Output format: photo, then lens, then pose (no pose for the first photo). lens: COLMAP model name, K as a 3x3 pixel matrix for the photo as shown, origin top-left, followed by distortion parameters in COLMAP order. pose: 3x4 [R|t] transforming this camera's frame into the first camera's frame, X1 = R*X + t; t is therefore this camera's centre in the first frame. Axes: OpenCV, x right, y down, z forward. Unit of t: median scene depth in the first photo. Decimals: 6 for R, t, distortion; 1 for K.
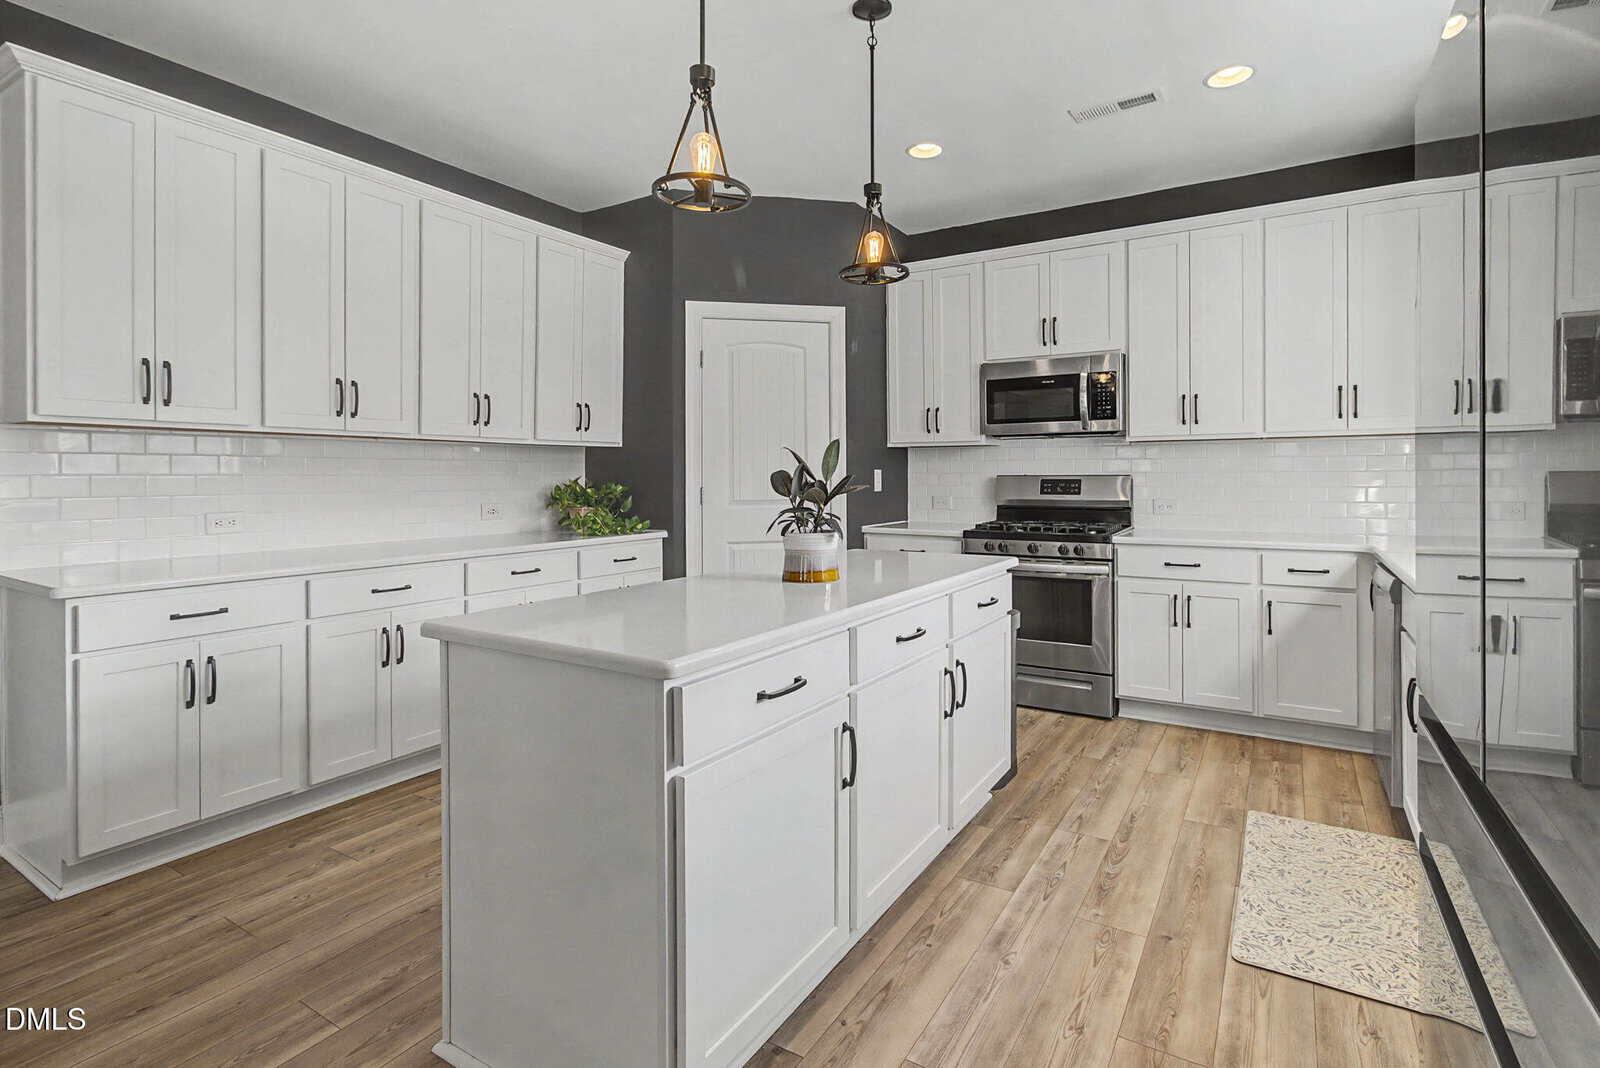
lens RADIAL K [[775.5, 0, 801.2], [0, 775.5, 476.3], [0, 0, 1]] dist [-0.002374, 0.000267]
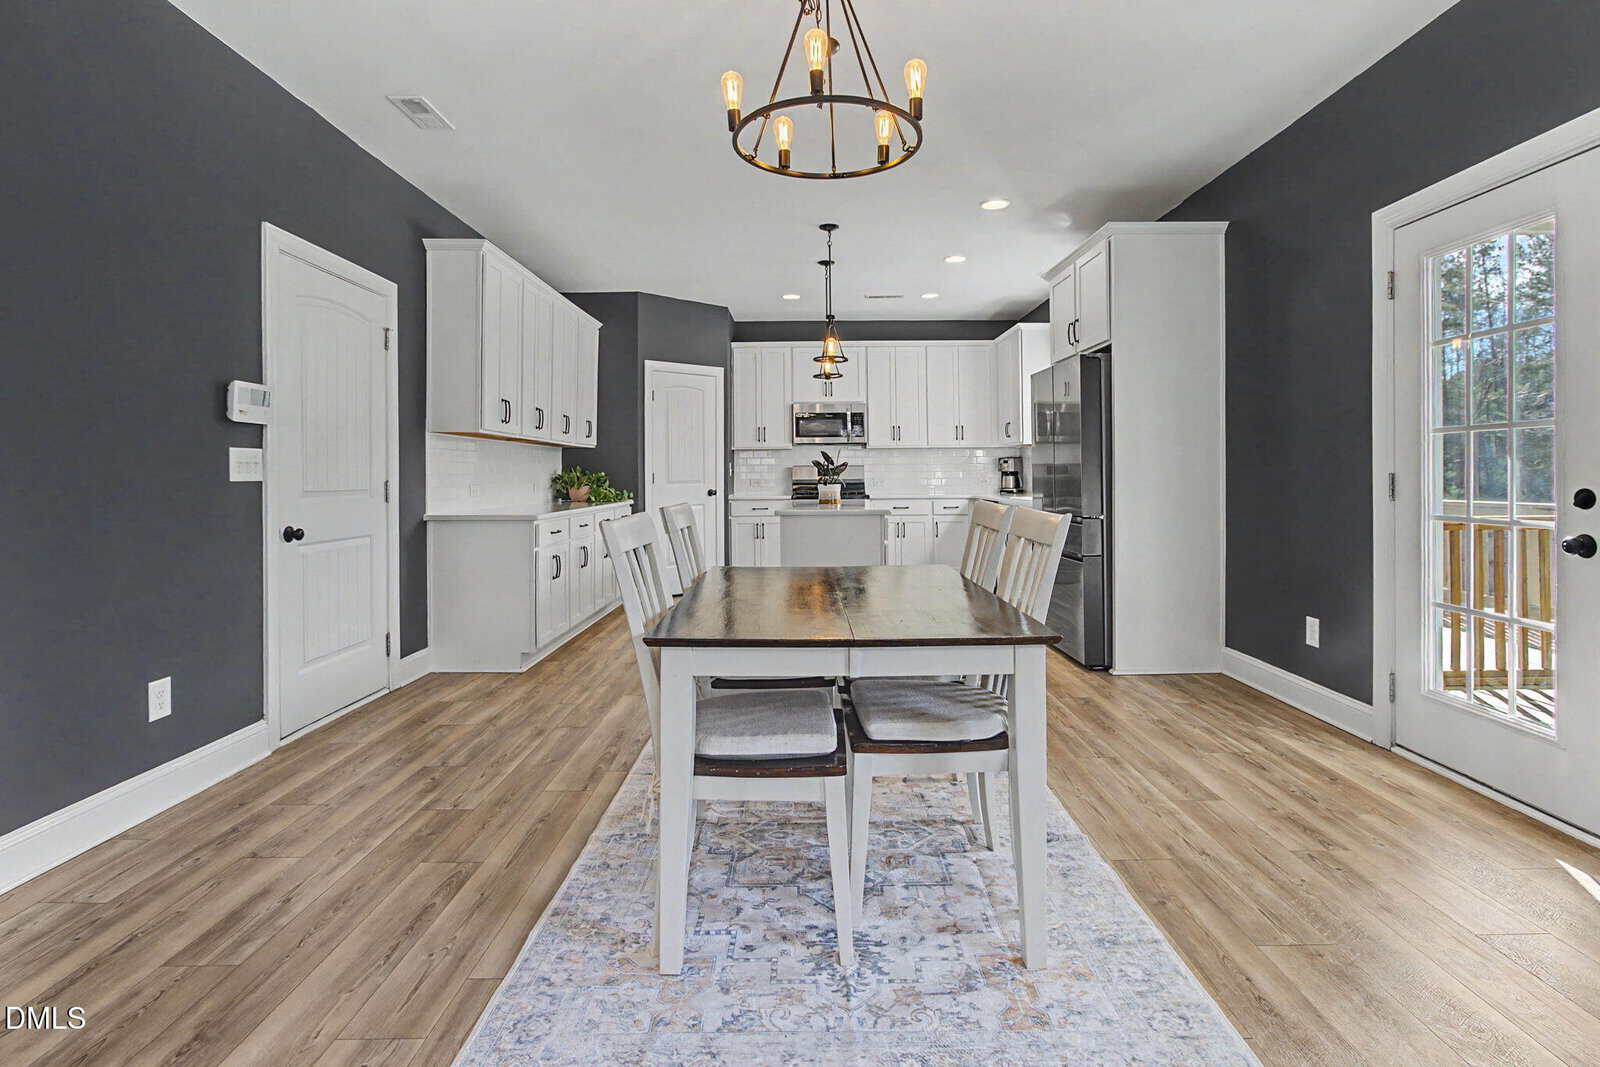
lens RADIAL K [[775.5, 0, 801.2], [0, 775.5, 475.8], [0, 0, 1]] dist [-0.002374, 0.000267]
pose [[0.854289, -0.007716, 0.519741, -0.726236], [0.007168, 0.999970, 0.003063, 0.018110], [-0.519749, 0.001109, 0.854319, -0.587089]]
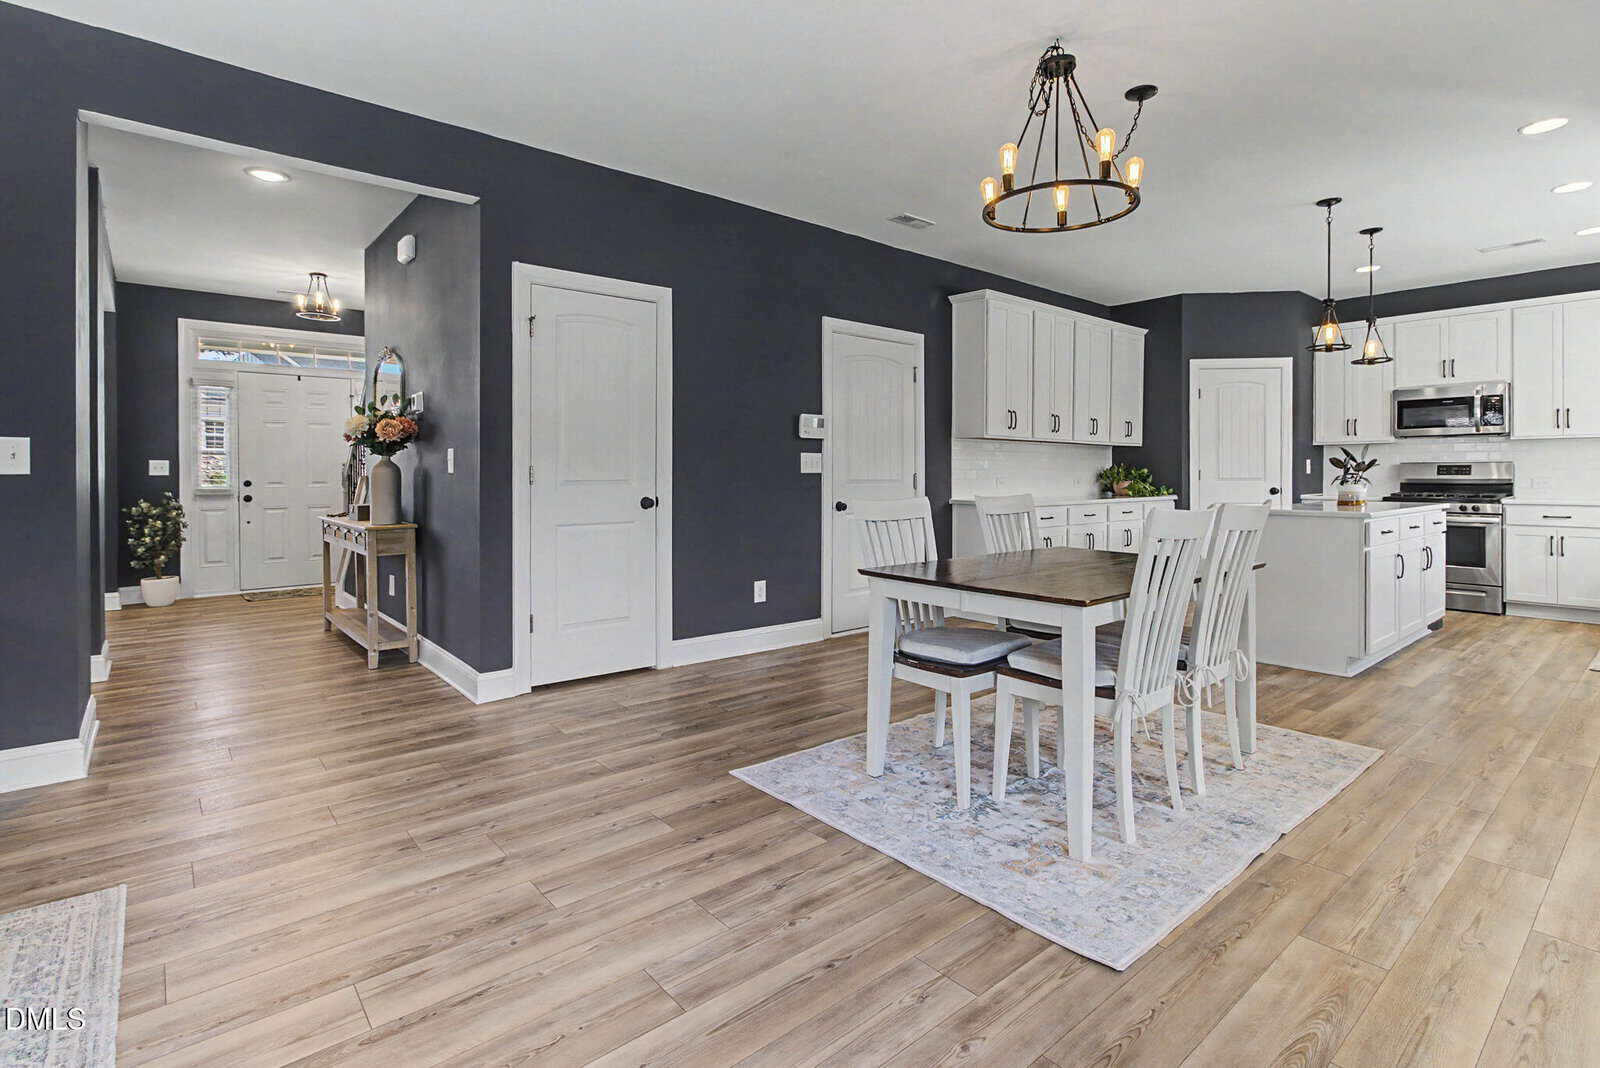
lens RADIAL K [[763.1, 0, 812.4], [0, 763.1, 472.2], [0, 0, 1]] dist [0.000408, 0.000860]
pose [[0.954070, 0.001316, -0.299582, -0.436380], [-0.000861, 0.999998, 0.001649, 0.018056], [0.299584, -0.001315, 0.954069, -0.837787]]
